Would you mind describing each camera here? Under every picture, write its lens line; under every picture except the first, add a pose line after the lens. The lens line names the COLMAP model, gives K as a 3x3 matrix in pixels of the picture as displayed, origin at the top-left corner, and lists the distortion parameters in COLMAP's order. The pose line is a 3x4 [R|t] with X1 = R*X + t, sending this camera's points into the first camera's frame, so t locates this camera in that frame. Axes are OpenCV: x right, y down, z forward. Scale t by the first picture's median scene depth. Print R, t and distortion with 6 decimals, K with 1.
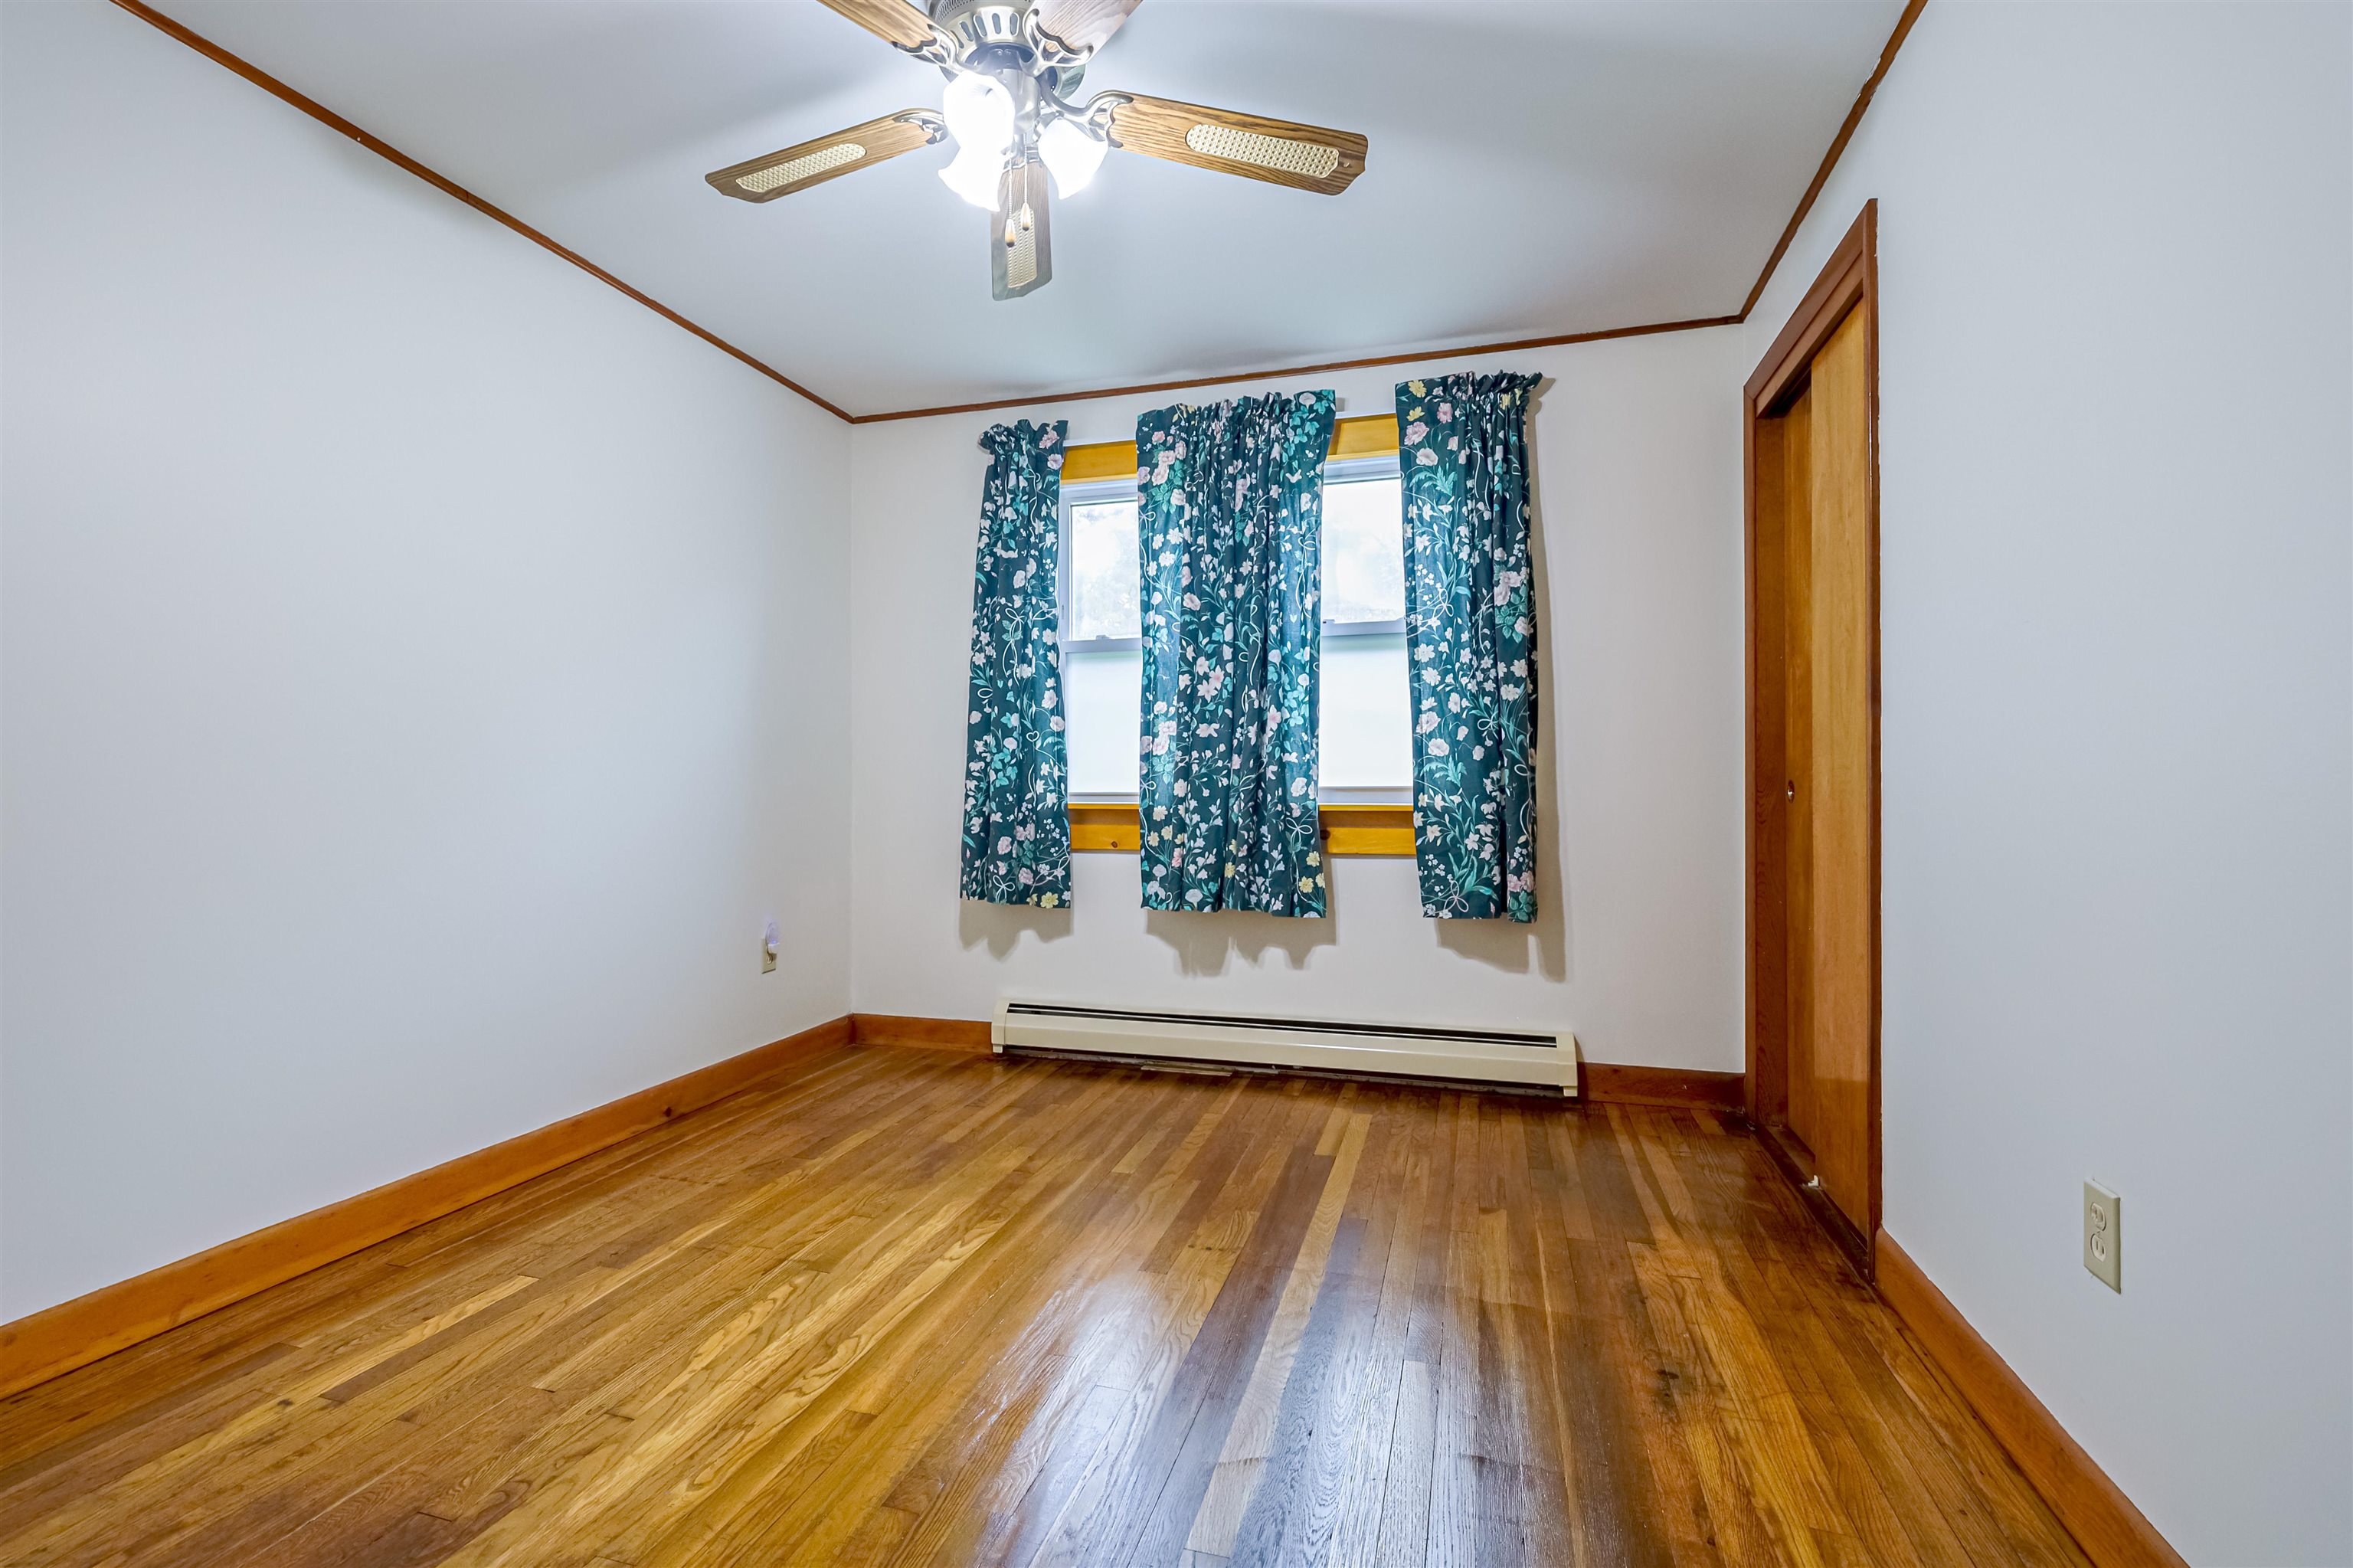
lens RADIAL K [[1063.8, 0, 1177.8], [0, 1063.8, 779.9], [0, 0, 1]] dist [-0.000834, 0.000009]
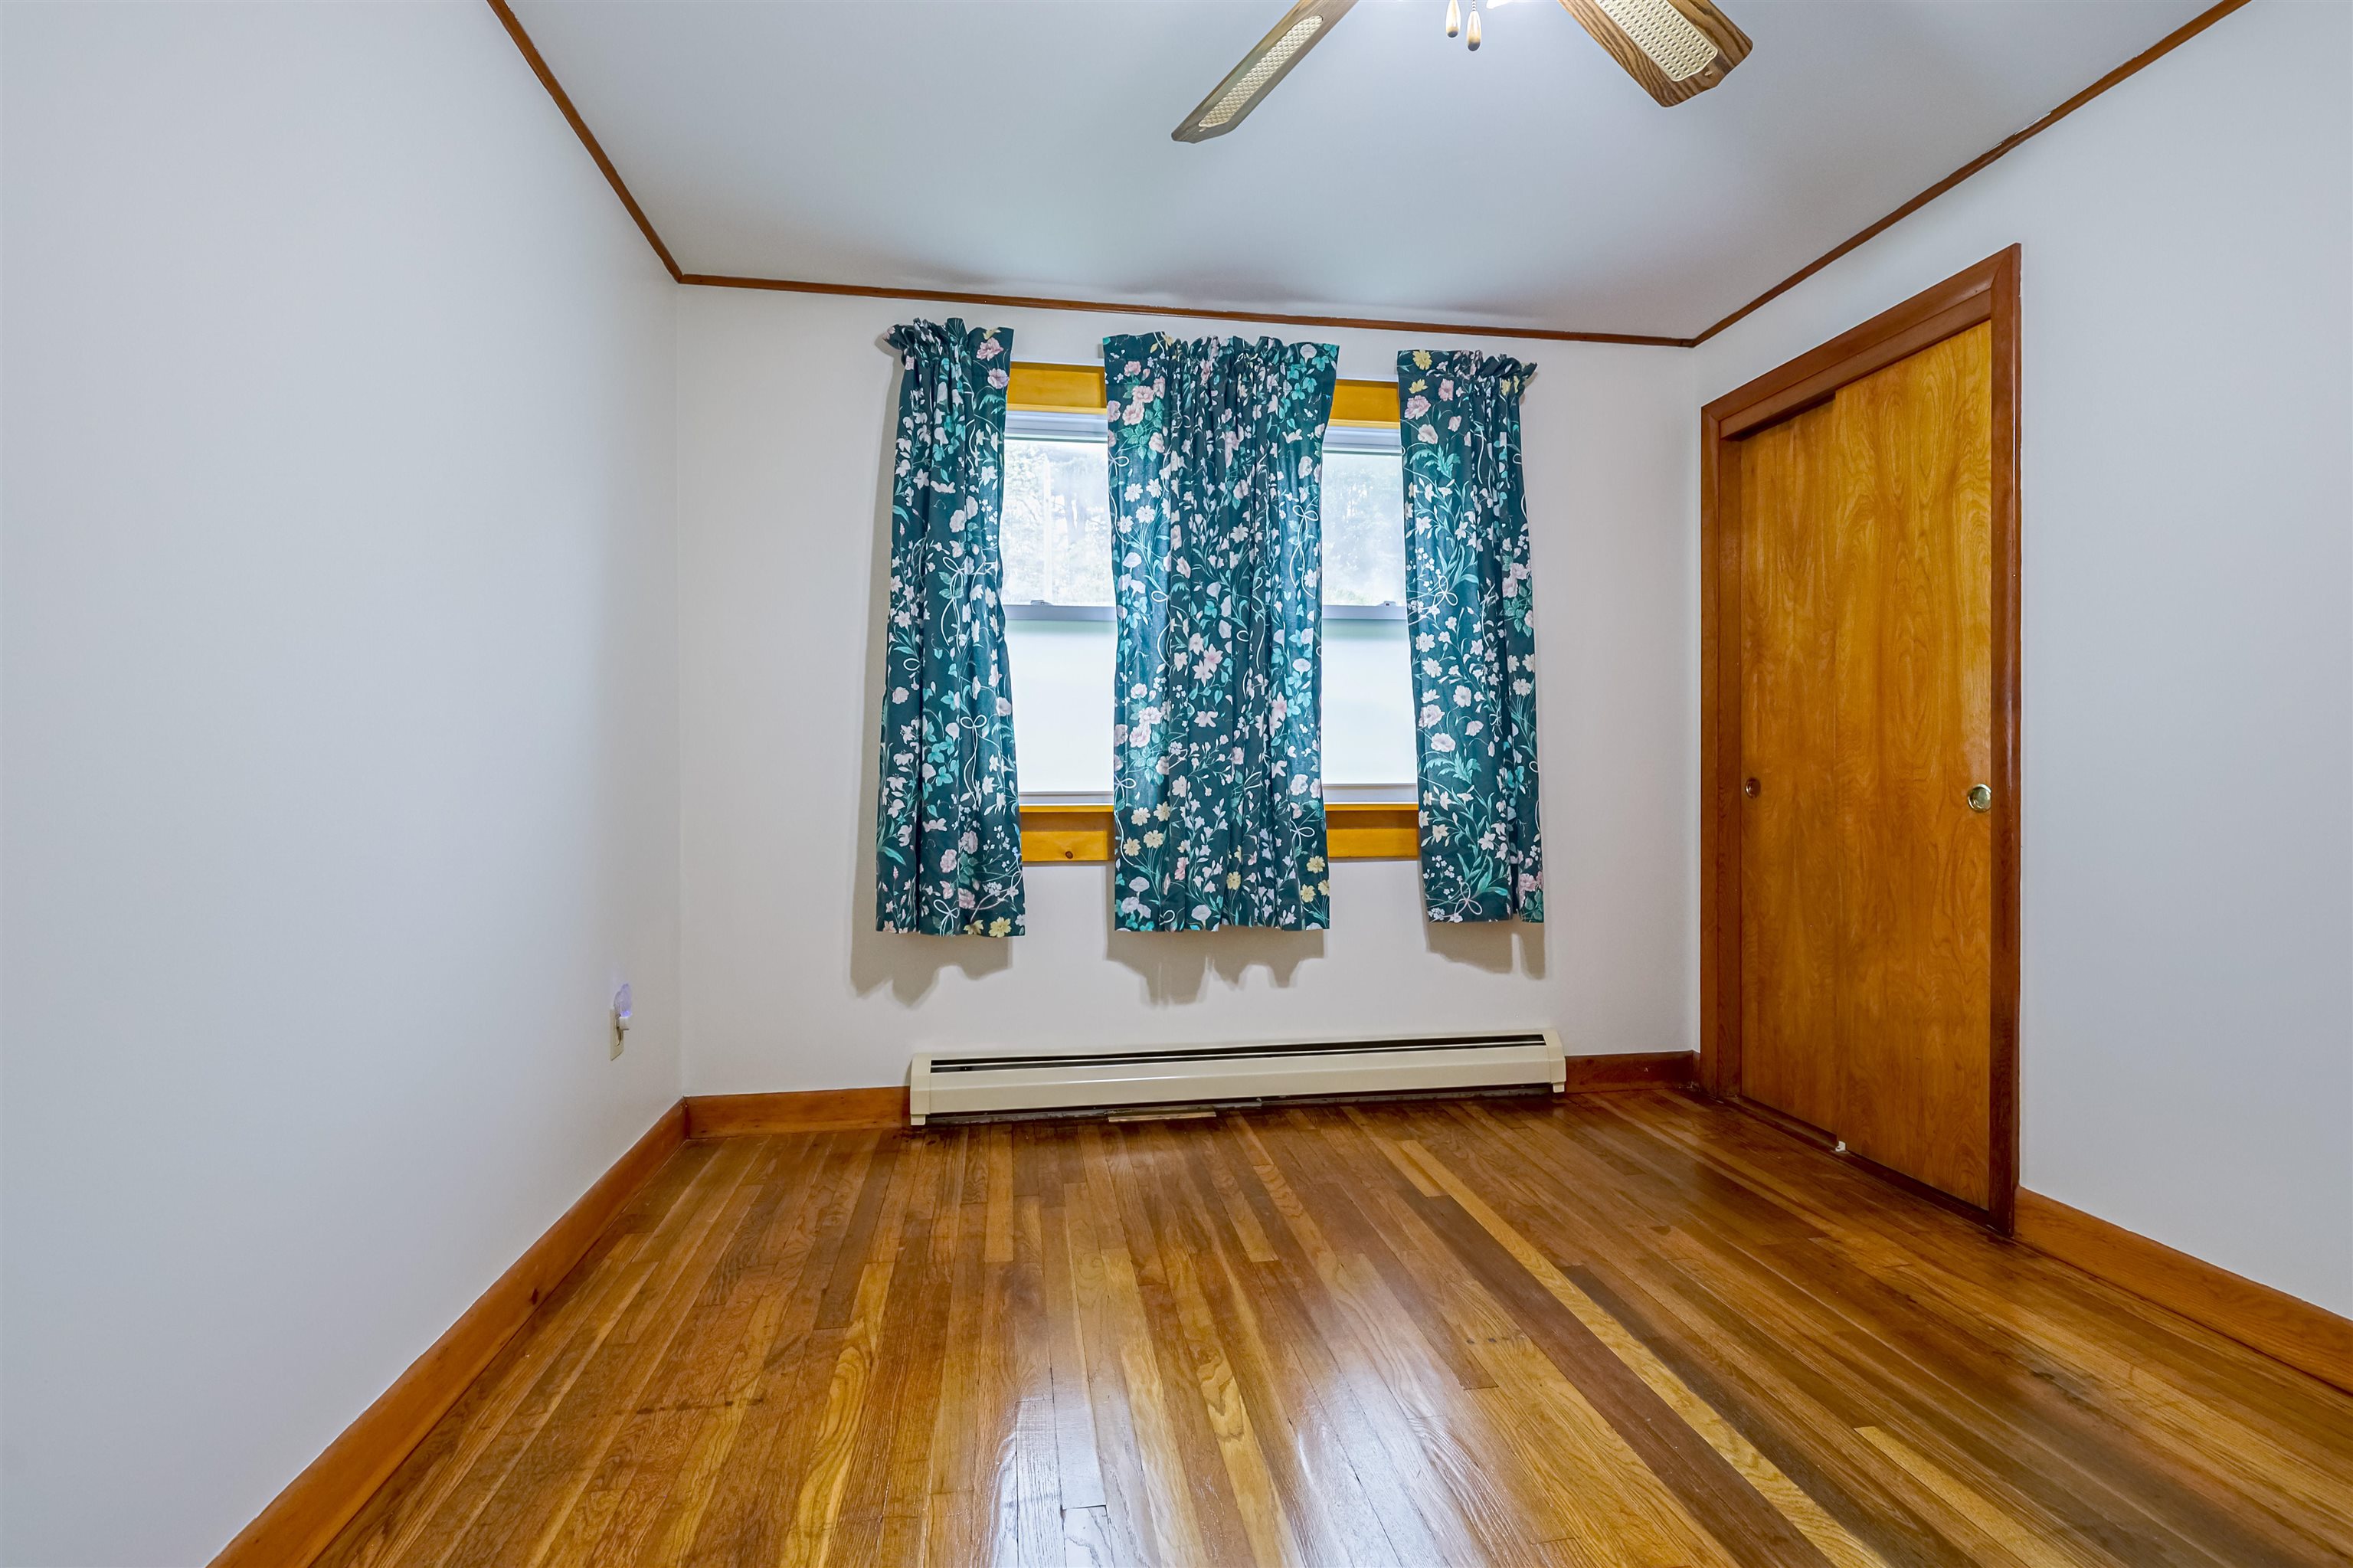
lens RADIAL K [[1063.8, 0, 1180.4], [0, 1063.8, 785.7], [0, 0, 1]] dist [-0.000834, 0.000009]
pose [[0.904221, -0.003801, 0.427047, -0.369152], [-0.000902, 0.999941, 0.010810, -0.002192], [-0.427063, -0.010159, 0.904165, 0.238942]]
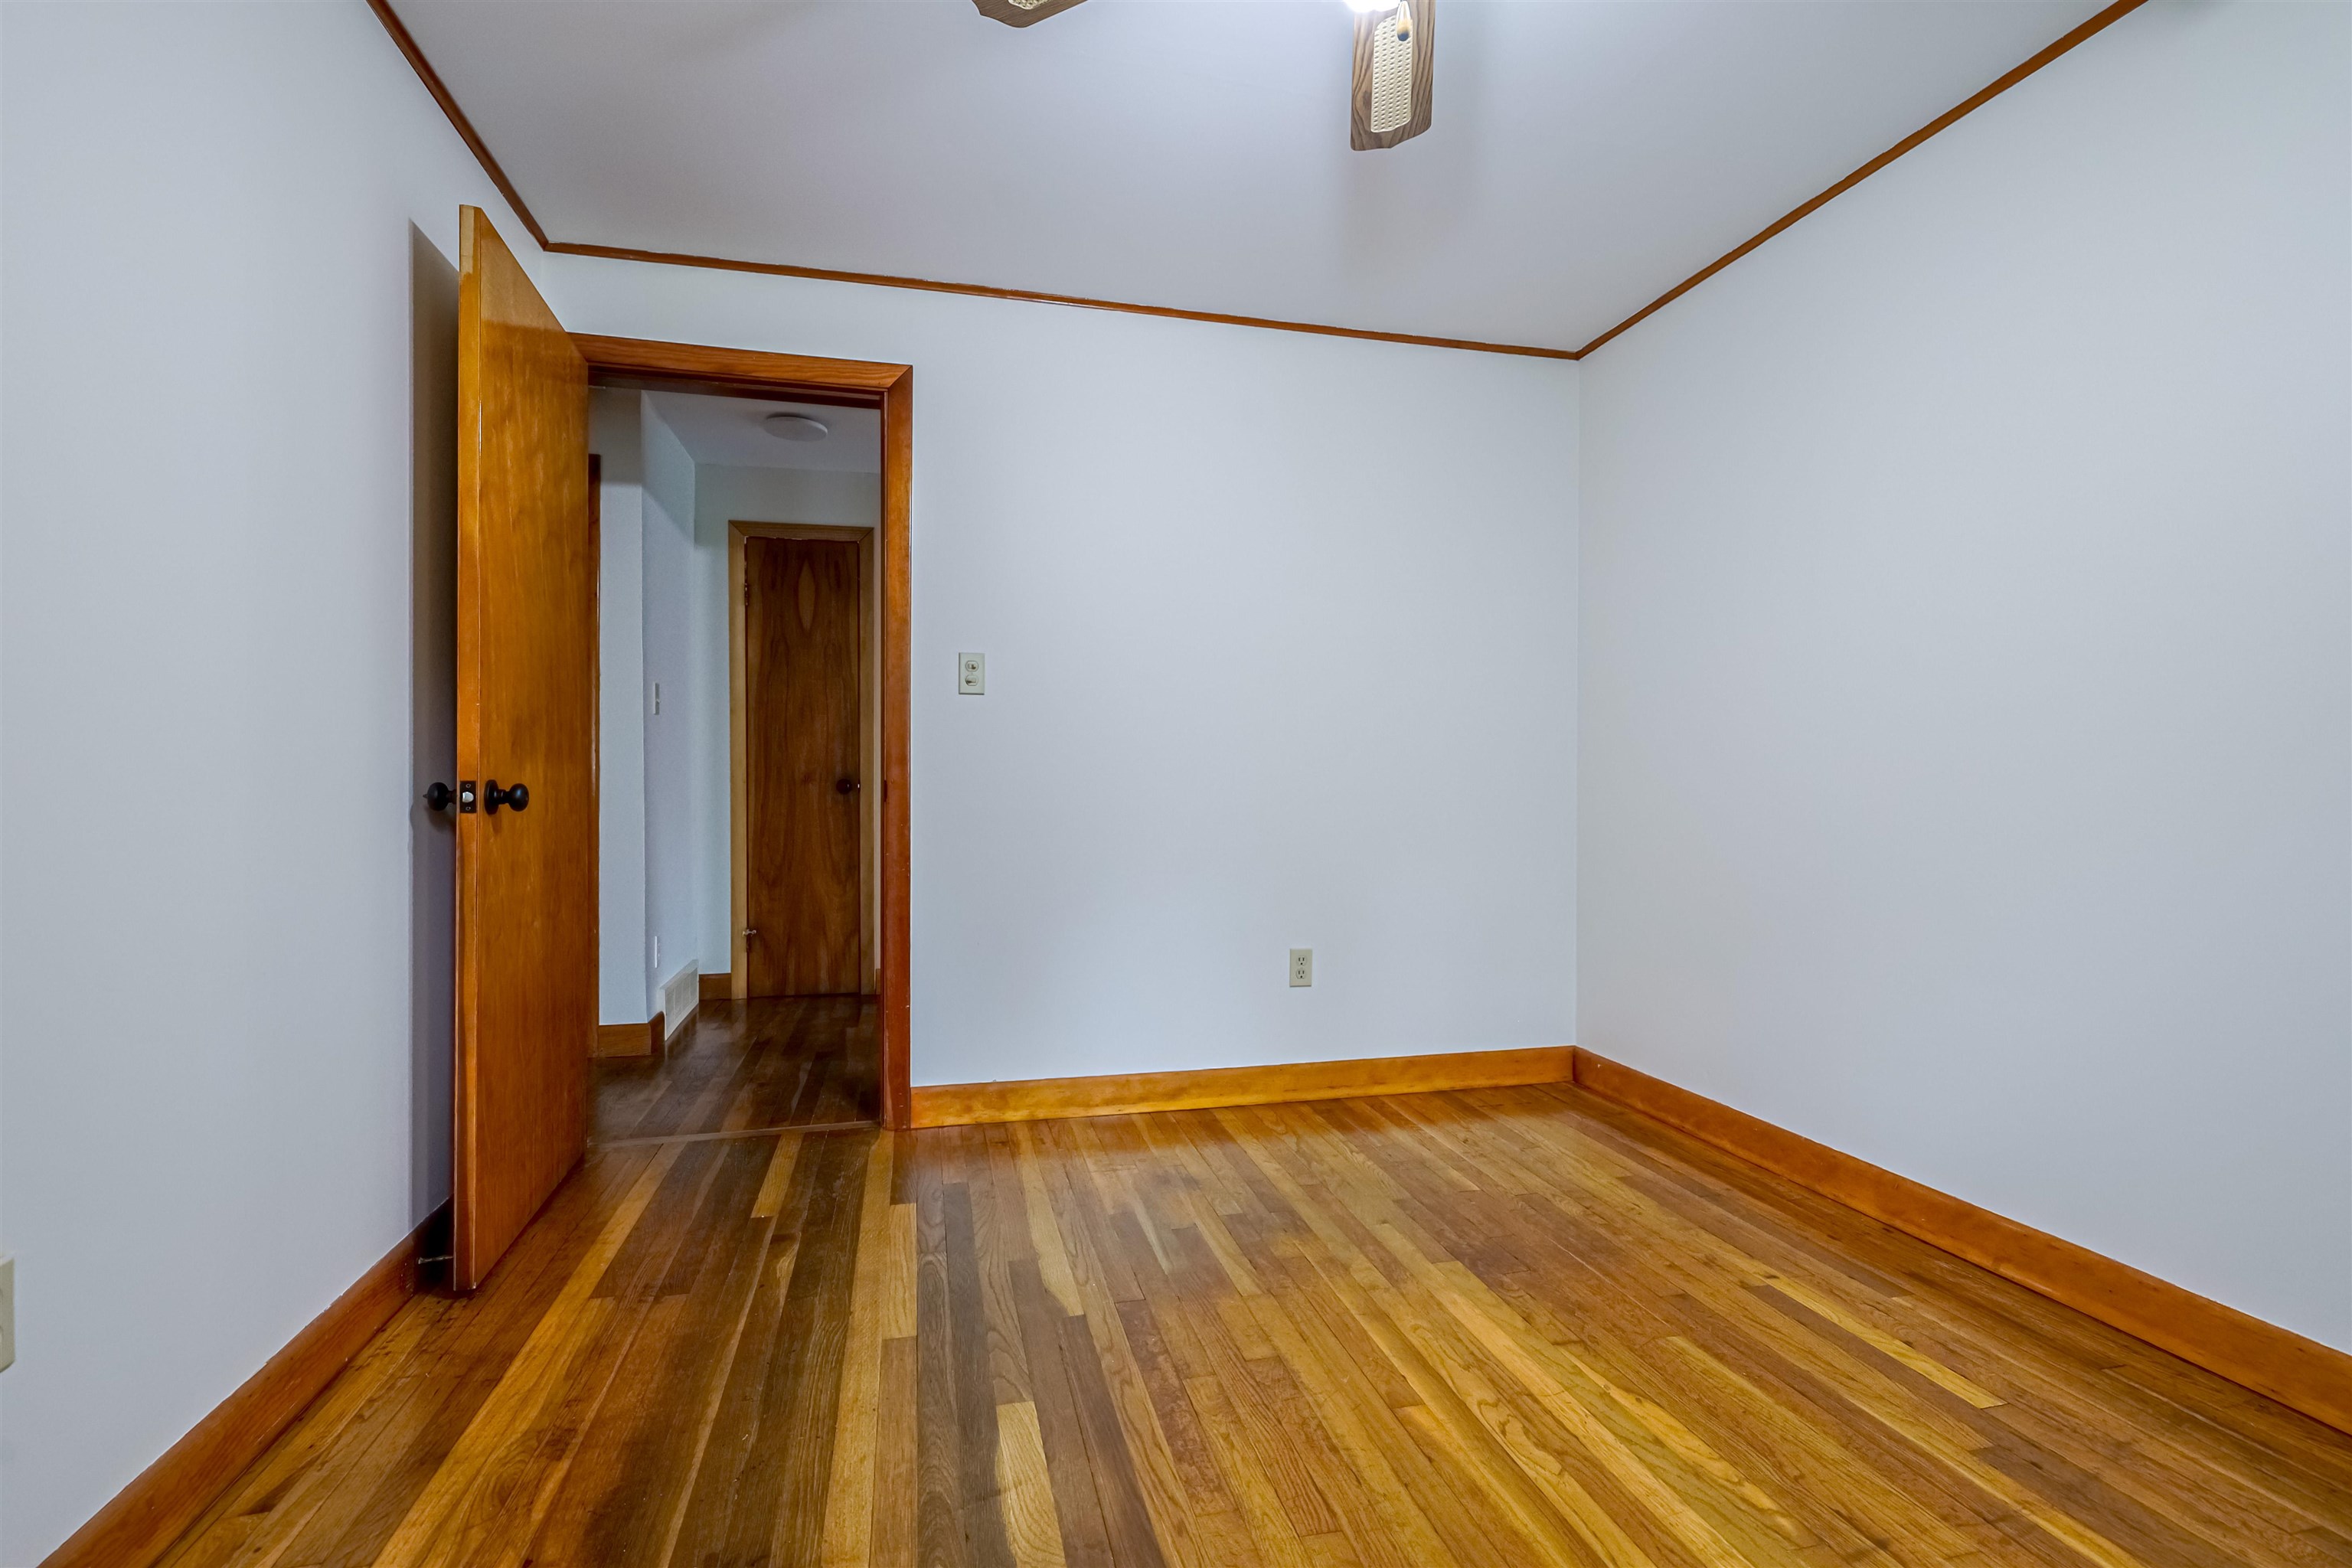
lens RADIAL K [[1063.3, 0, 1177.5], [0, 1063.3, 784.0], [0, 0, 1]] dist [-0.000834, 0.000009]
pose [[-0.869936, 0.001584, -0.493162, 0.193645], [0.003363, 0.999991, -0.002721, 0.004528], [0.493153, -0.004026, -0.869933, 0.887383]]
